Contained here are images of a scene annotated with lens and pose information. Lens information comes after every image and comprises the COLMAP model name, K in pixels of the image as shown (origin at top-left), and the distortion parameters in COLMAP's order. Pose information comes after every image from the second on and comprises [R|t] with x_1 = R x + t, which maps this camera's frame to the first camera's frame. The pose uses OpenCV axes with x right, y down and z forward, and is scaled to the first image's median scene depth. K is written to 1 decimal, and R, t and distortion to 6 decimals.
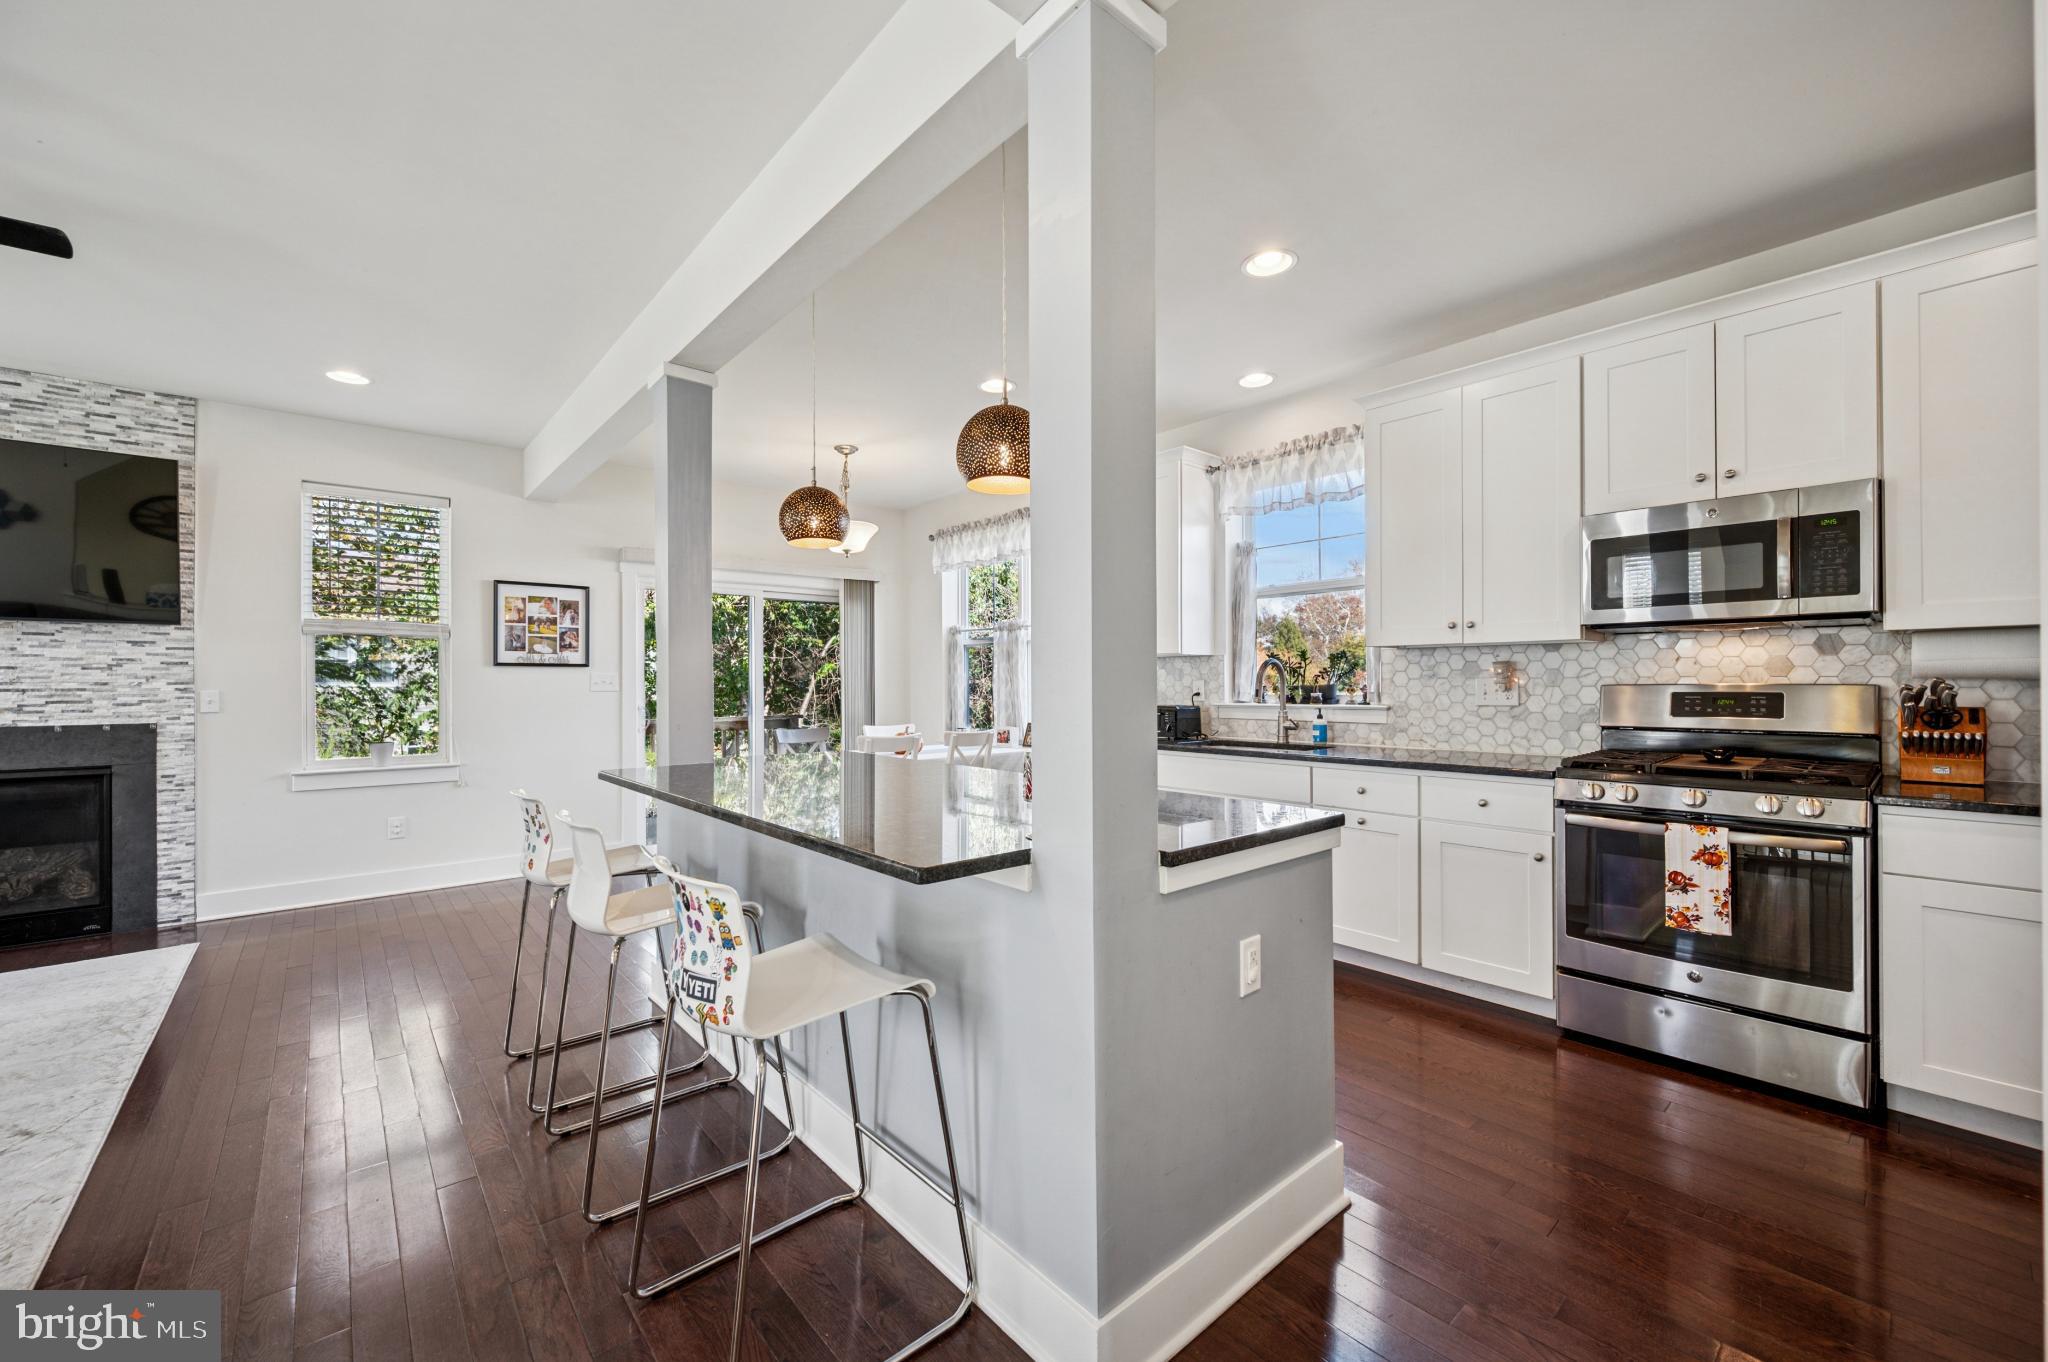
lens RADIAL K [[802.2, 0, 1025.1], [0, 802.2, 681.8], [0, 0, 1]] dist [-0.000875, 0.000064]
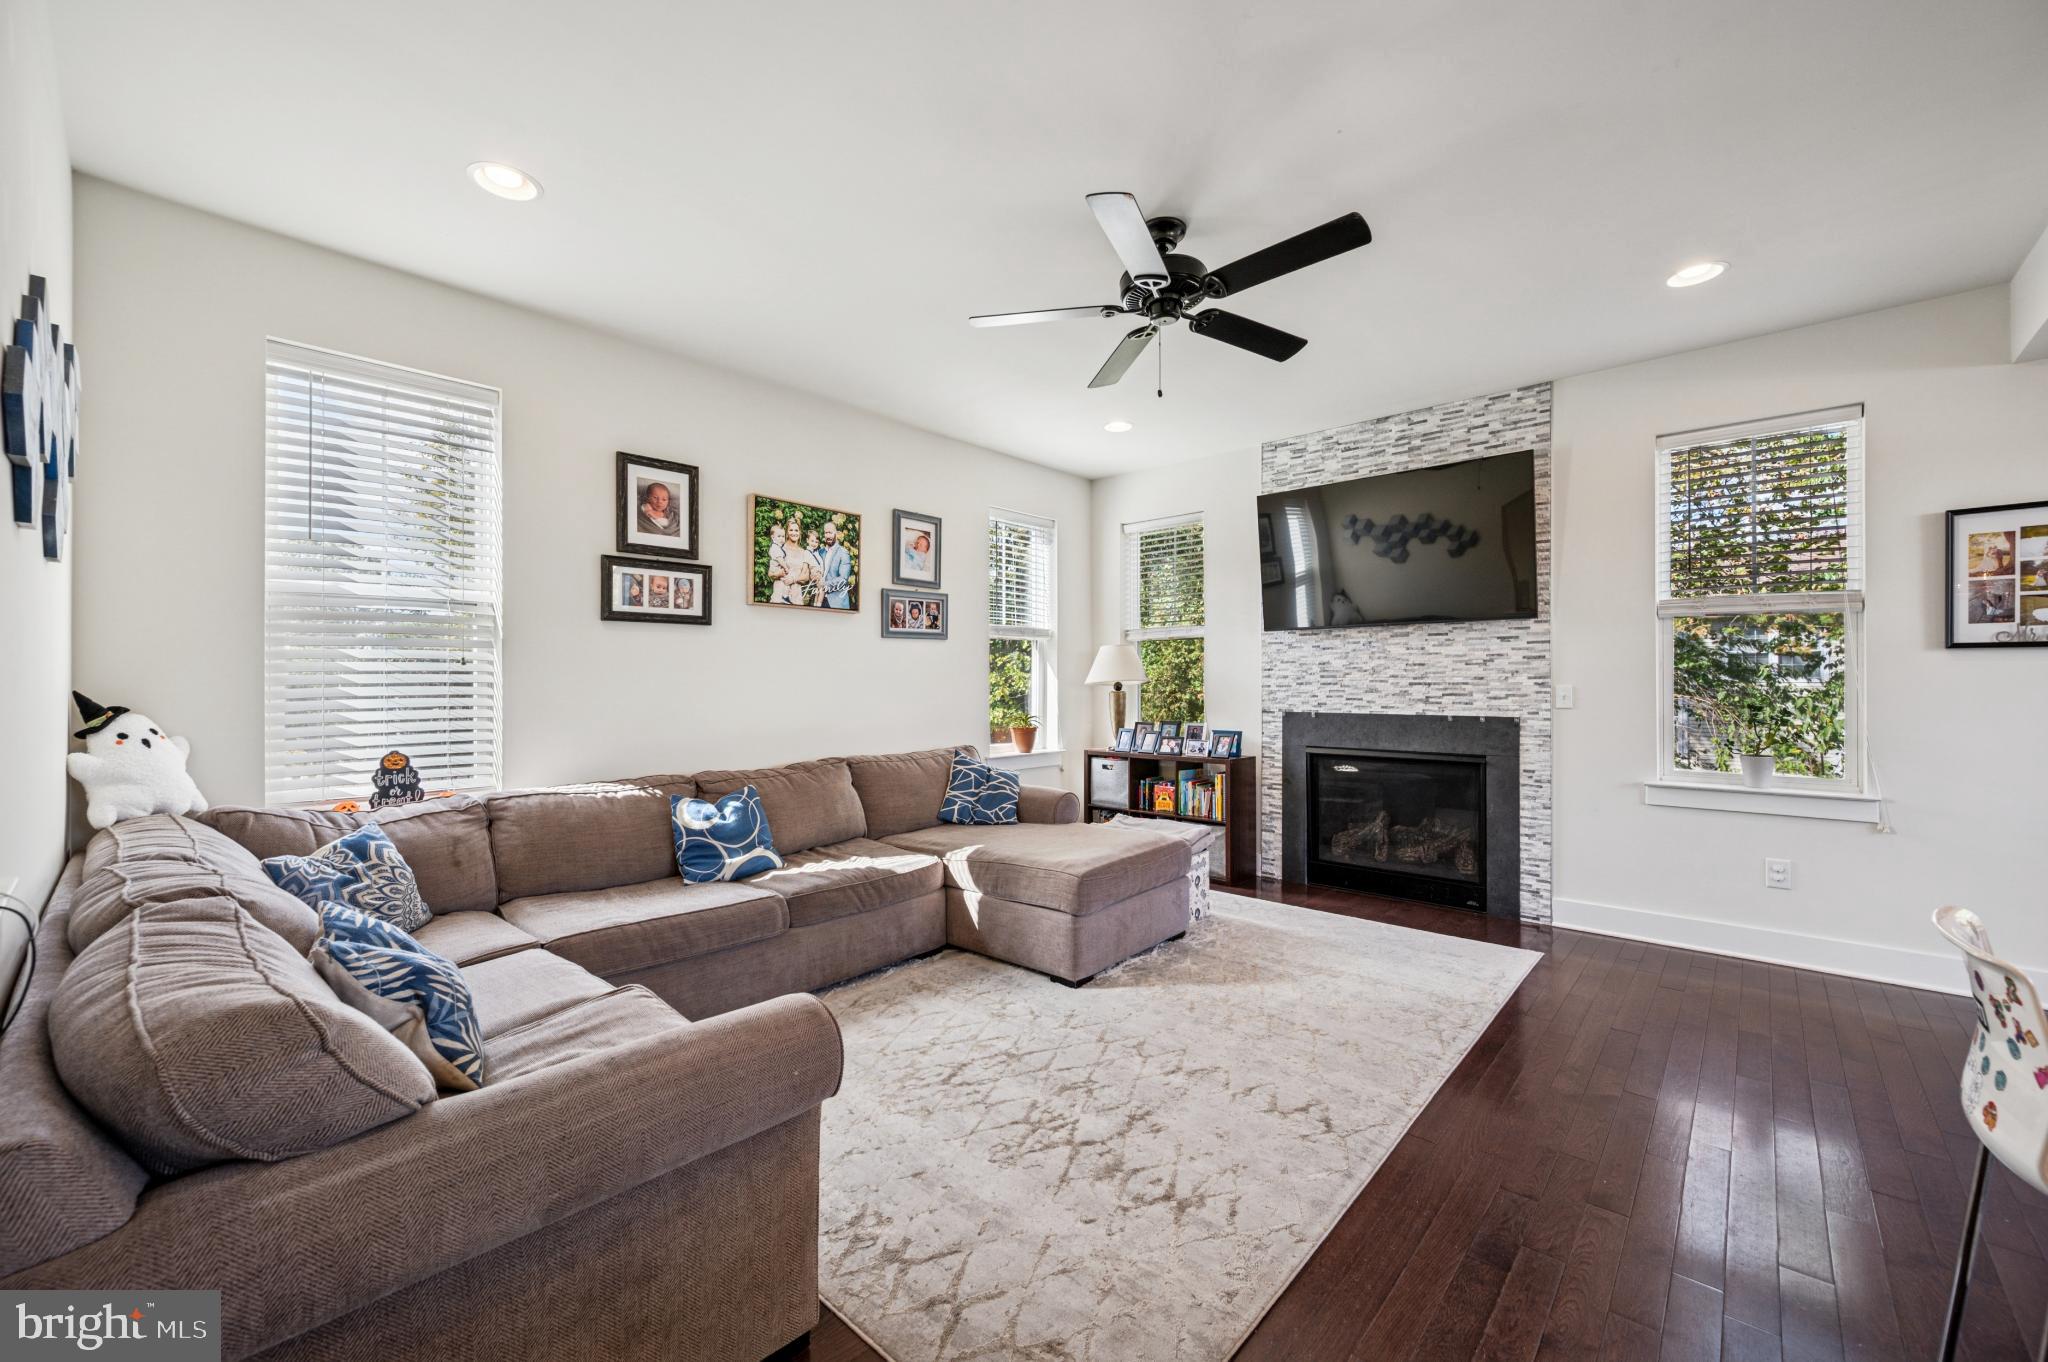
lens RADIAL K [[802.2, 0, 1025.1], [0, 802.2, 681.8], [0, 0, 1]] dist [-0.000875, 0.000064]
pose [[0.113135, 0.002309, -0.993577, -0.153166], [0.003225, 0.999991, 0.002691, 0.002393], [0.993574, -0.003509, 0.113127, 0.268754]]
